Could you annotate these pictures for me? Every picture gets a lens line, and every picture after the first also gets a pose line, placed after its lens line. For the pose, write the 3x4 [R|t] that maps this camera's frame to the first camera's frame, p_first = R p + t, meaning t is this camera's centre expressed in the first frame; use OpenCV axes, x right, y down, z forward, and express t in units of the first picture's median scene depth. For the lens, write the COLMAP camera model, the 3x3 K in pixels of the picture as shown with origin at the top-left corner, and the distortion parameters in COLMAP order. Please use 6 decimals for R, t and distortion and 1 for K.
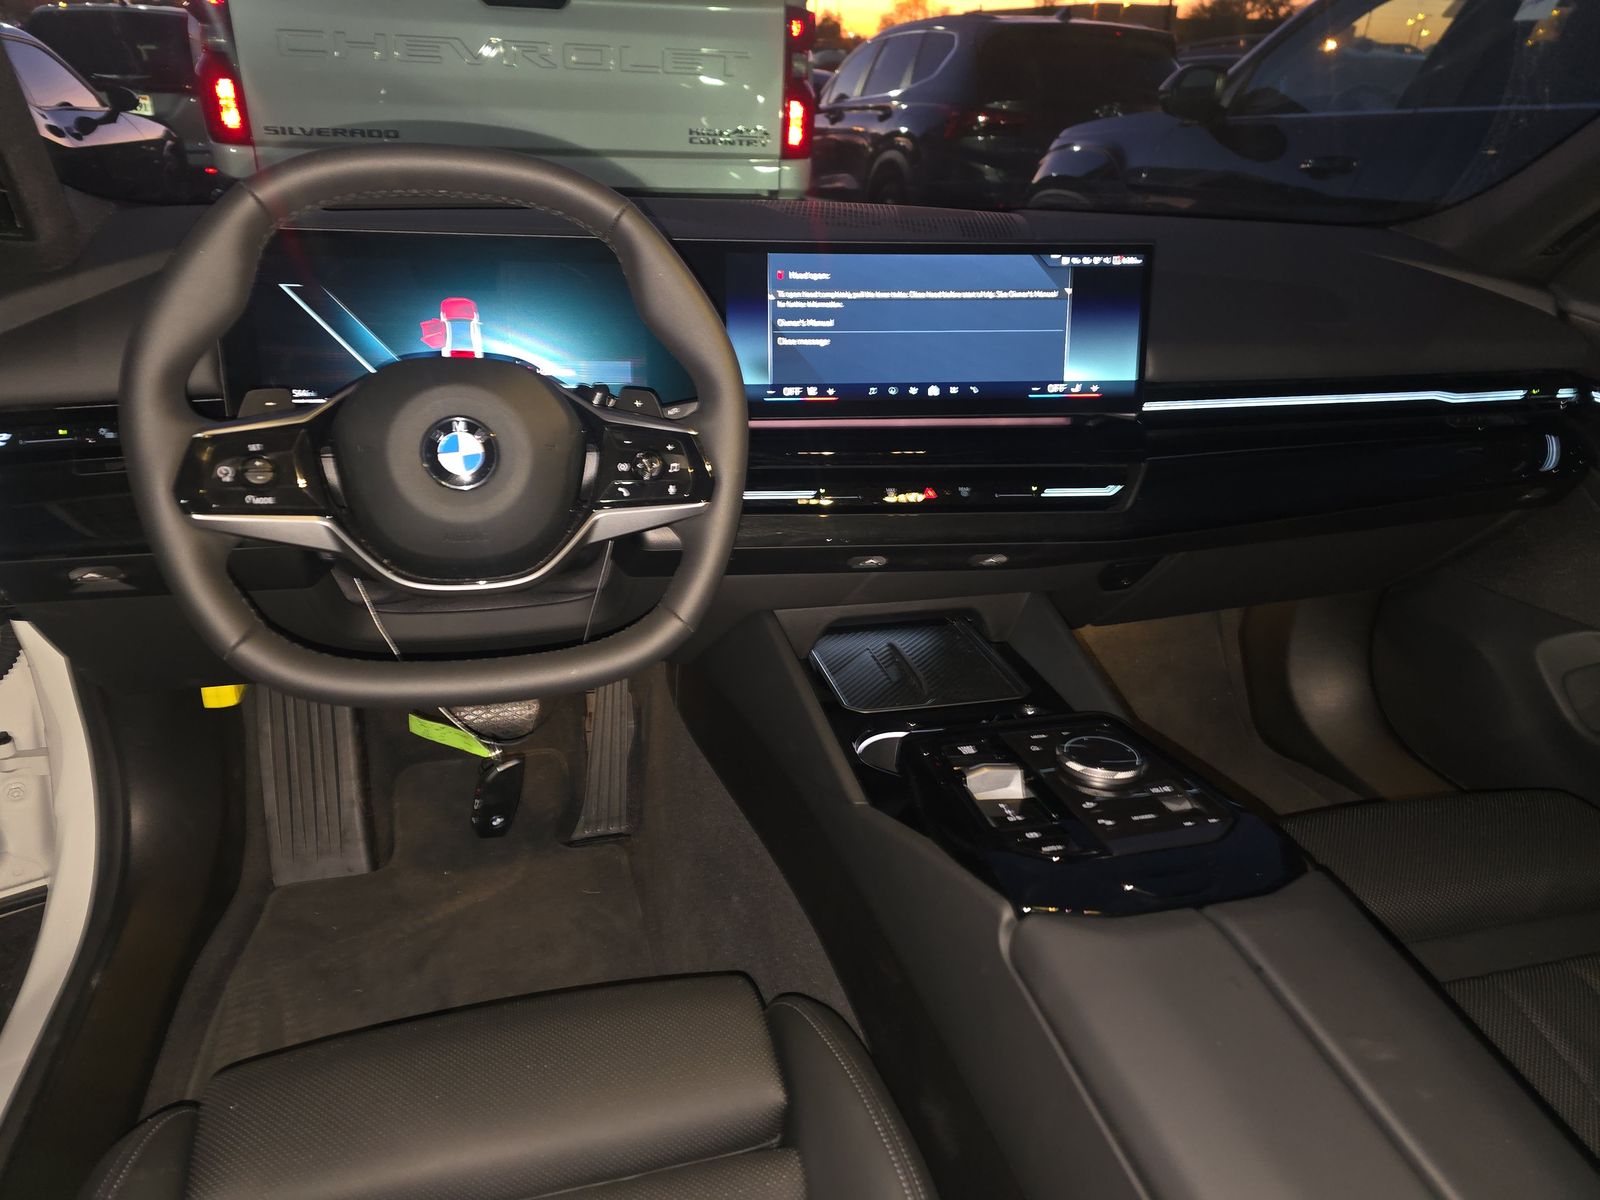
lens RADIAL K [[1060.4, 0, 800.0], [0, 1060.4, 600.0], [0, 0, 1]] dist [0.076878, -0.082985]
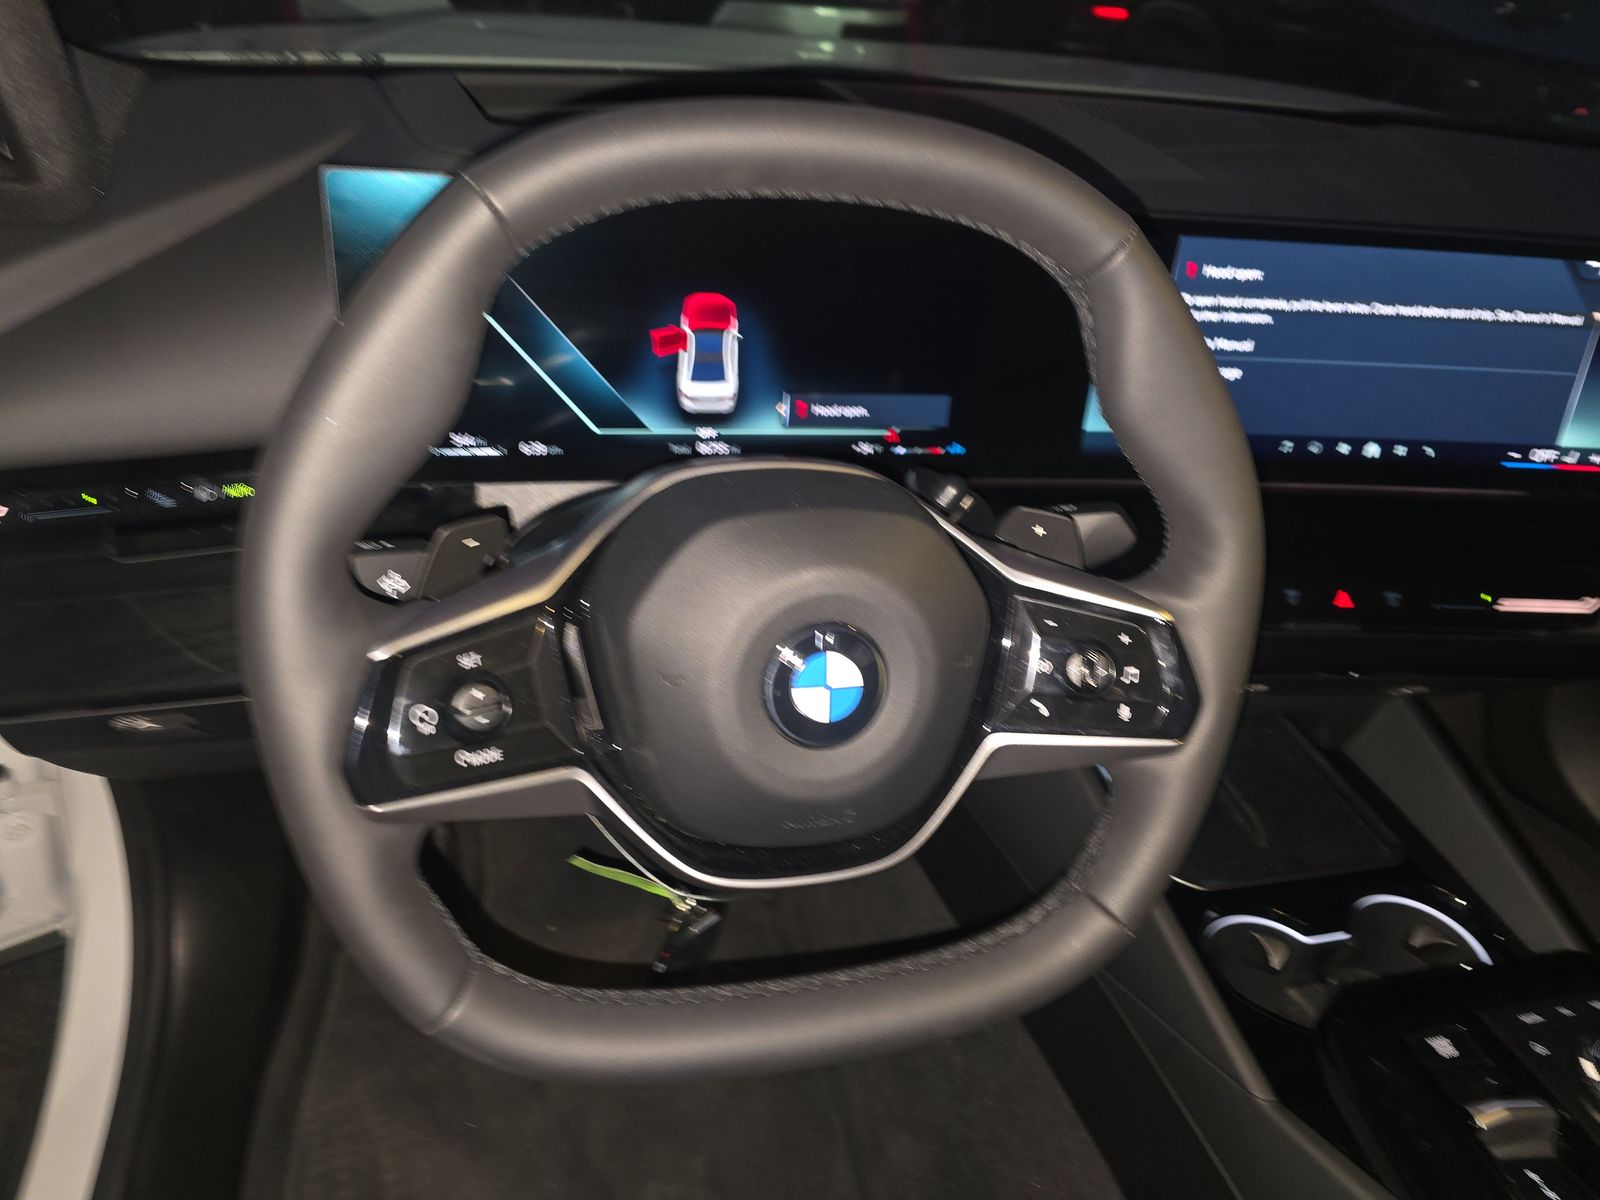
lens RADIAL K [[1091.0, 0, 800.0], [0, 1091.0, 600.0], [0, 0, 1]] dist [0.037641, -0.052633]
pose [[0.997655, 0.063920, 0.024474, -0.251159], [-0.067122, 0.983647, 0.167135, -0.200228], [-0.013390, -0.168386, 0.985630, 0.315750]]
